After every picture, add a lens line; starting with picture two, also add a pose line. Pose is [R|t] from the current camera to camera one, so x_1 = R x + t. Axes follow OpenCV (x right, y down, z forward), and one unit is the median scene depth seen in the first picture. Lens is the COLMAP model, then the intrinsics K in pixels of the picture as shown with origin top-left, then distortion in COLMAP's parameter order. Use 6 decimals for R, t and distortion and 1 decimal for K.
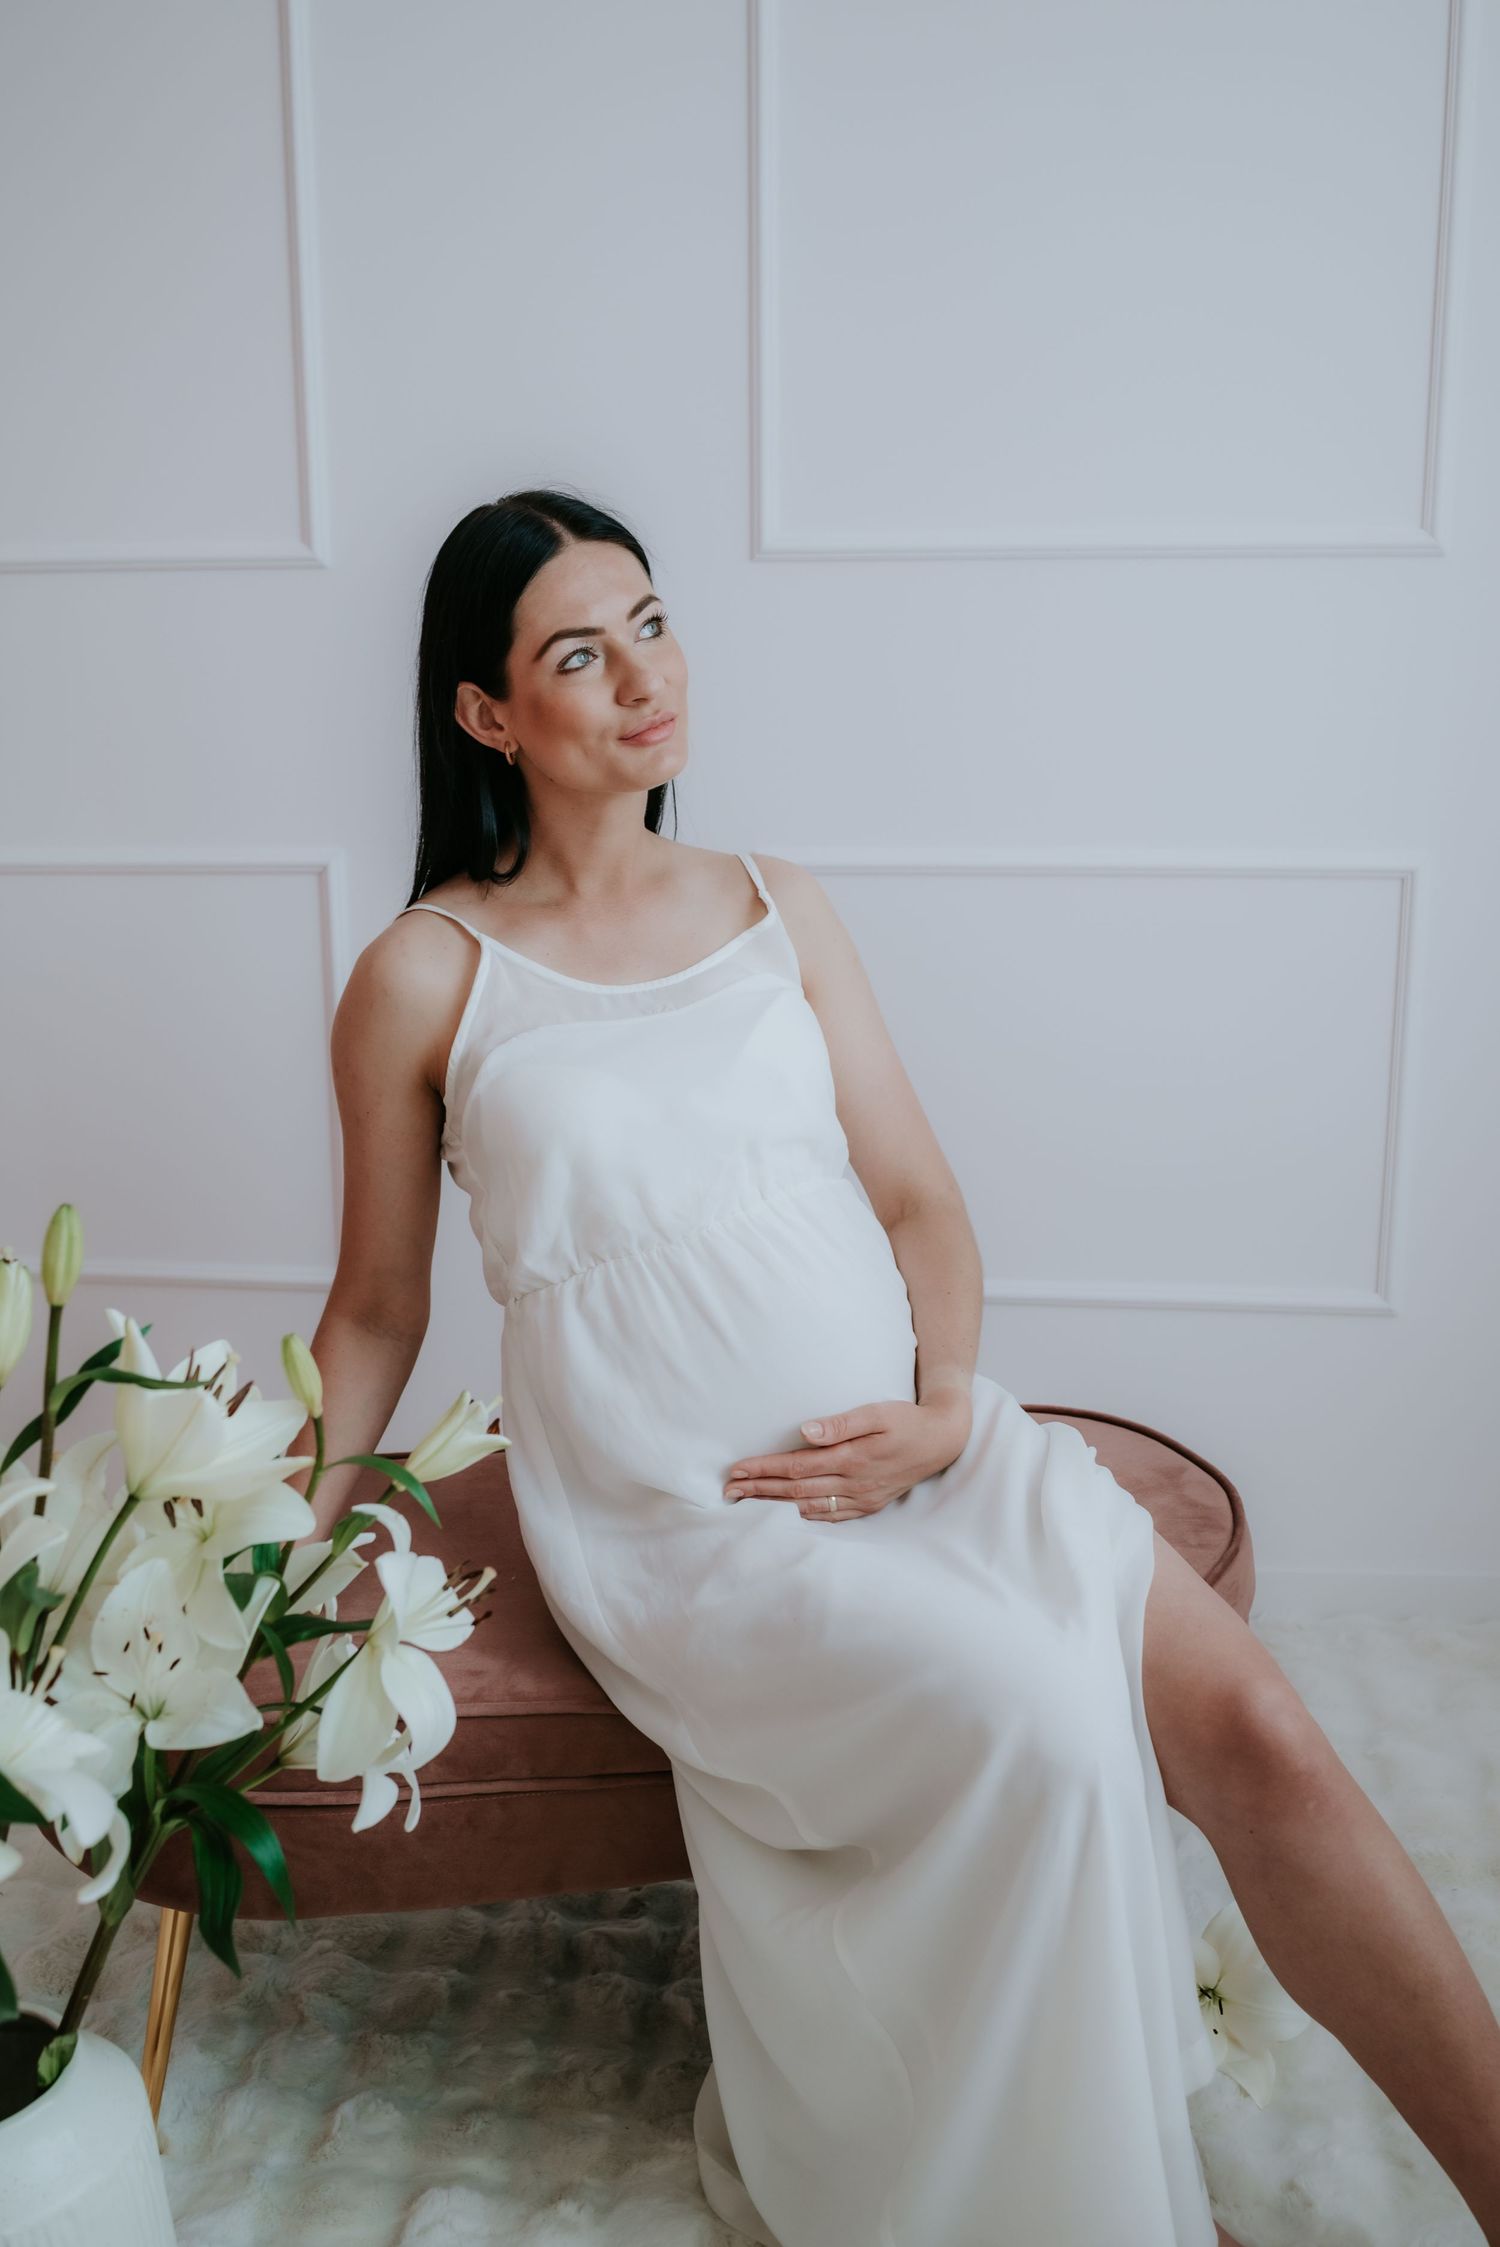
lens RADIAL K [[2209.2, 0, 749.7], [0, 2209.2, 1253.3], [0, 0, 1]] dist [-0.039711, -0.003899]
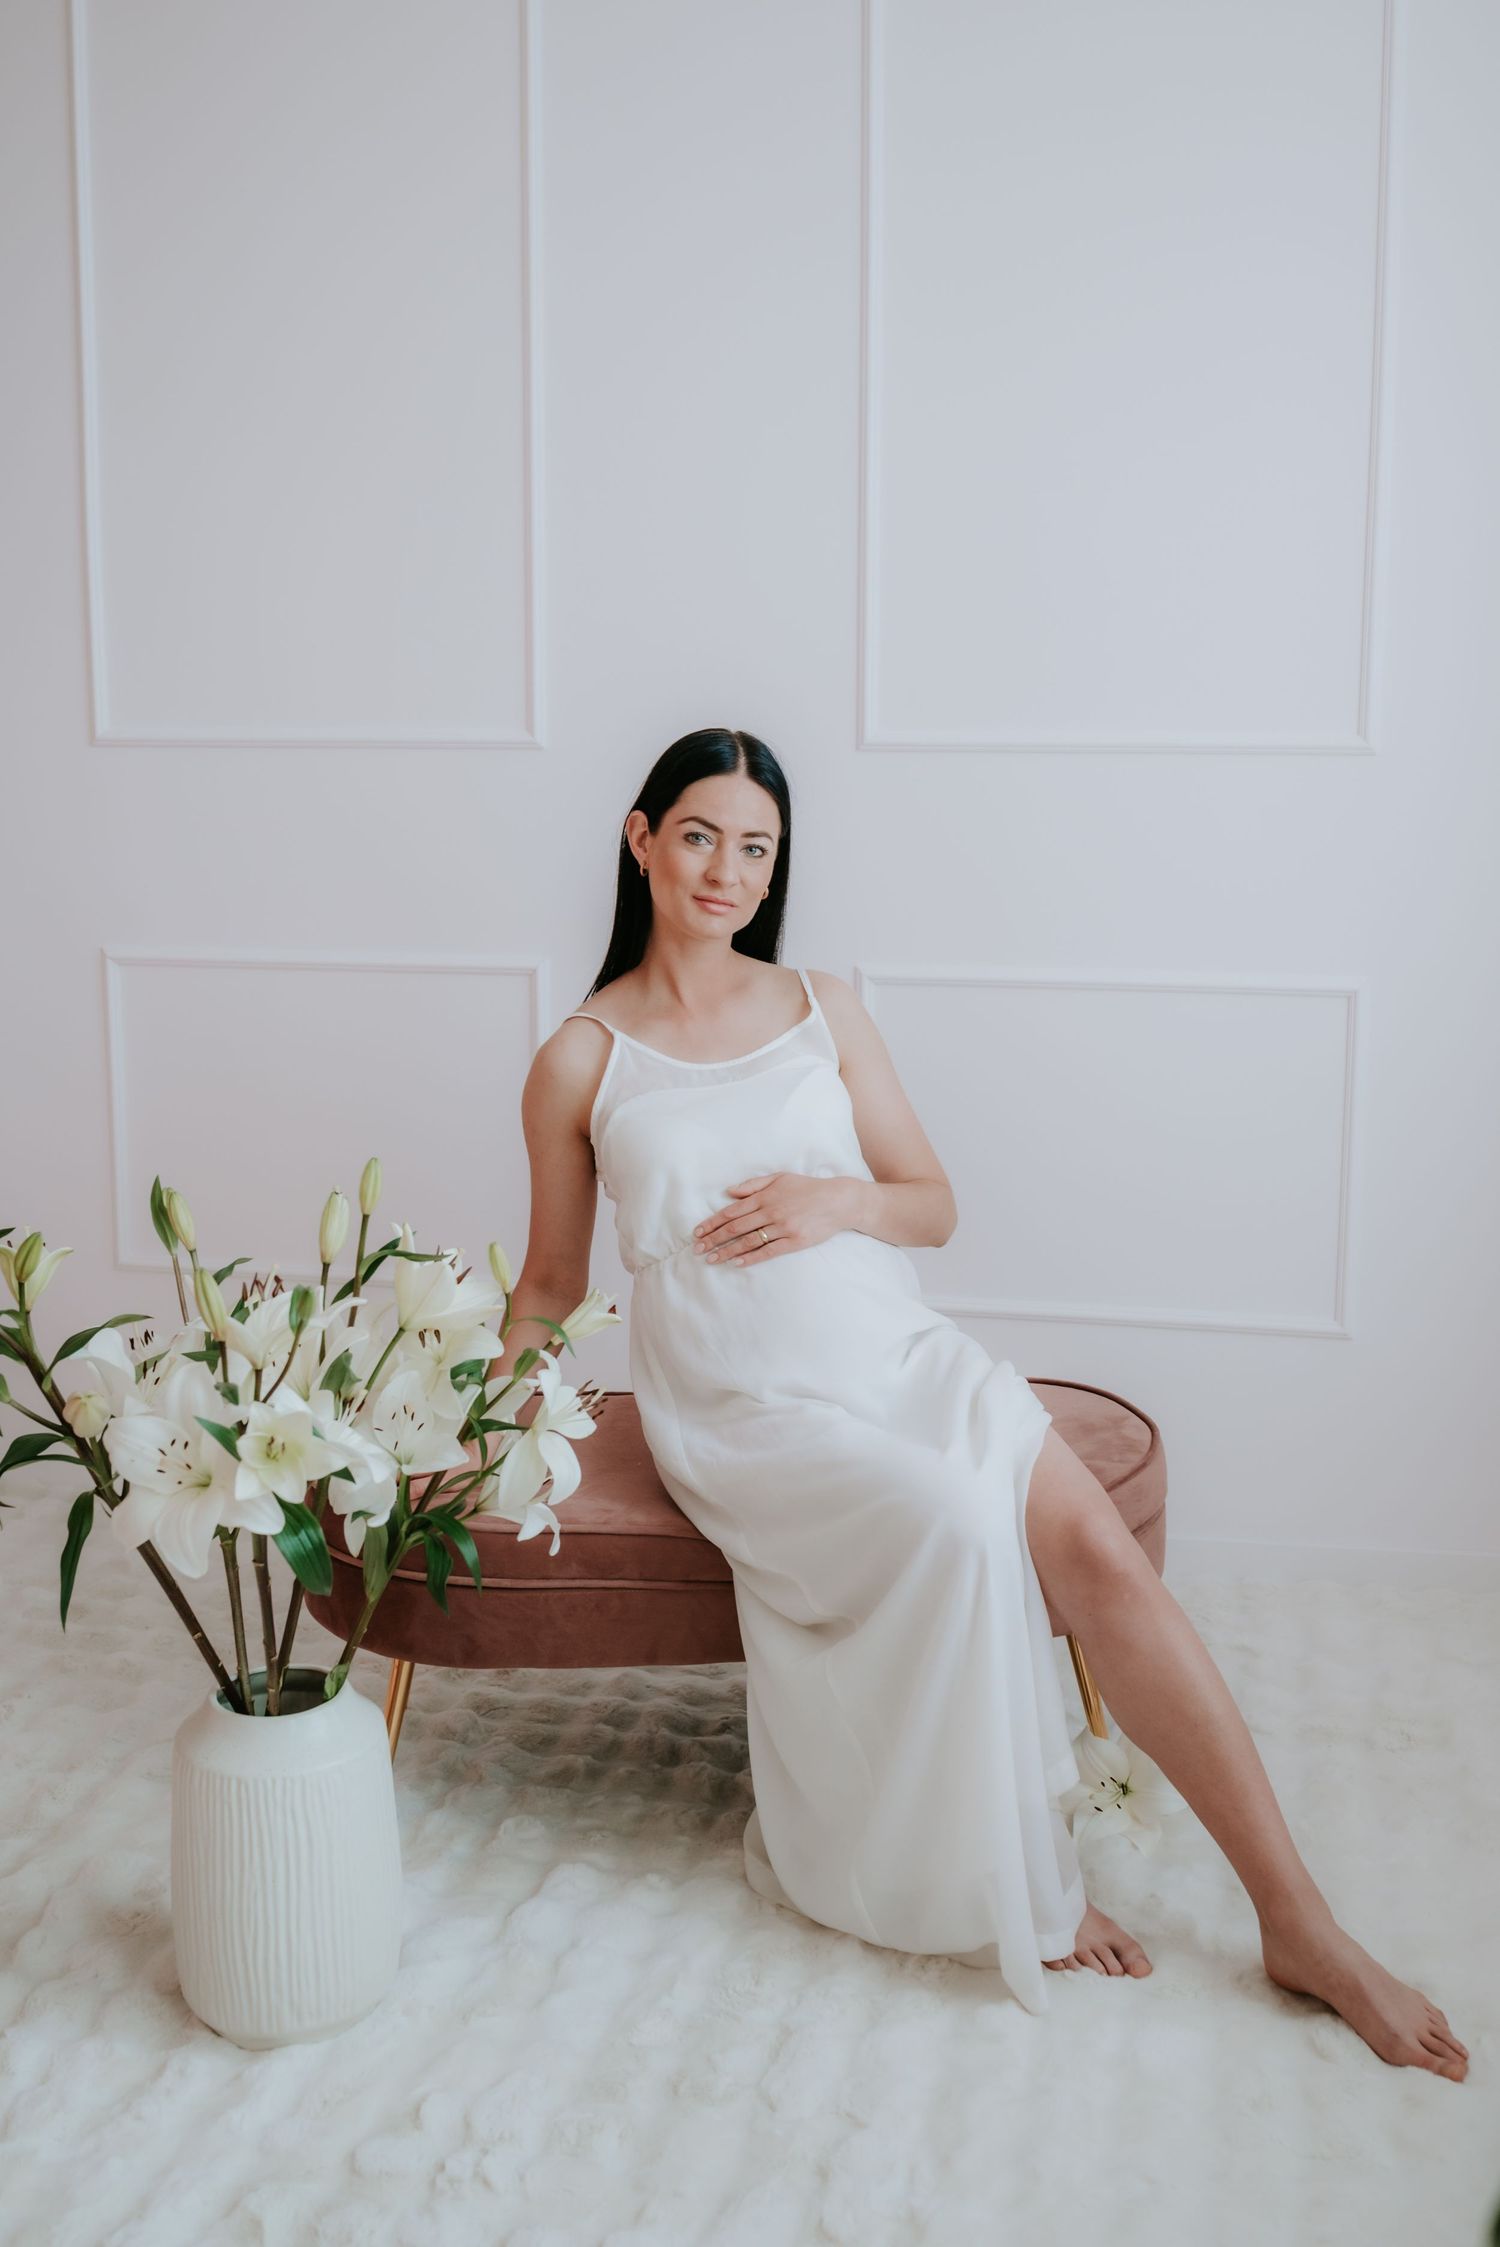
lens RADIAL K [[2209.2, 0, 749.7], [0, 2209.2, 1253.3], [0, 0, 1]] dist [-0.039711, -0.003899]
pose [[0.995105, 0.033322, -0.093037, 0.100975], [-0.037579, 0.998307, -0.044392, 0.075802], [0.091400, 0.047671, 0.994673, -0.466291]]
